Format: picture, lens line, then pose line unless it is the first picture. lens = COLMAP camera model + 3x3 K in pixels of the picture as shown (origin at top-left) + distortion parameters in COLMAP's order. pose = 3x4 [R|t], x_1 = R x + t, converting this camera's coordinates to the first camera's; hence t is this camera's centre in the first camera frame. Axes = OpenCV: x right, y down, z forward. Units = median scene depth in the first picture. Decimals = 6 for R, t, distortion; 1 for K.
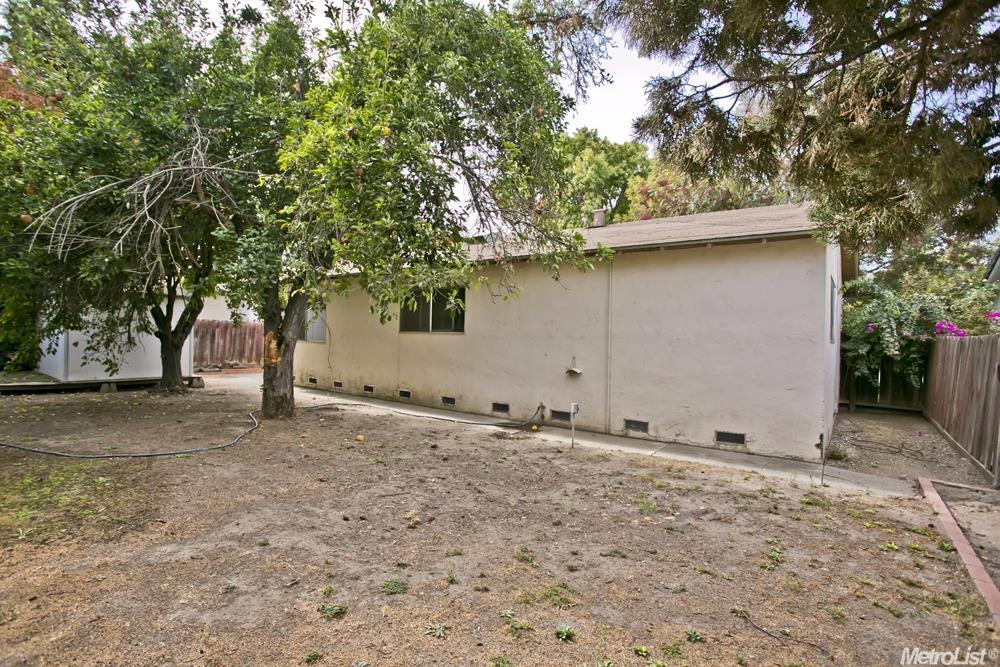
lens RADIAL K [[475.4, 0, 501.1], [0, 475.4, 333.5], [0, 0, 1]] dist [-0.035292, 0.000609]
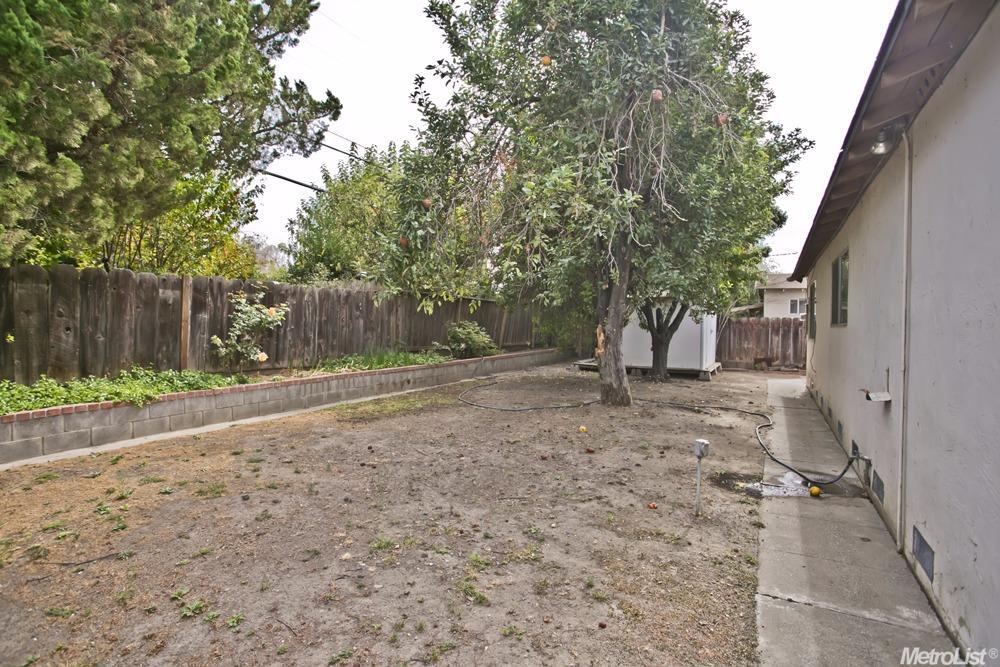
lens RADIAL K [[475.4, 0, 501.1], [0, 475.4, 330.0], [0, 0, 1]] dist [-0.035292, 0.000609]
pose [[0.118748, -0.015344, -0.992806, 1.003364], [0.001268, 0.999882, -0.015302, 0.034287], [0.992924, 0.000558, 0.118753, 1.012754]]
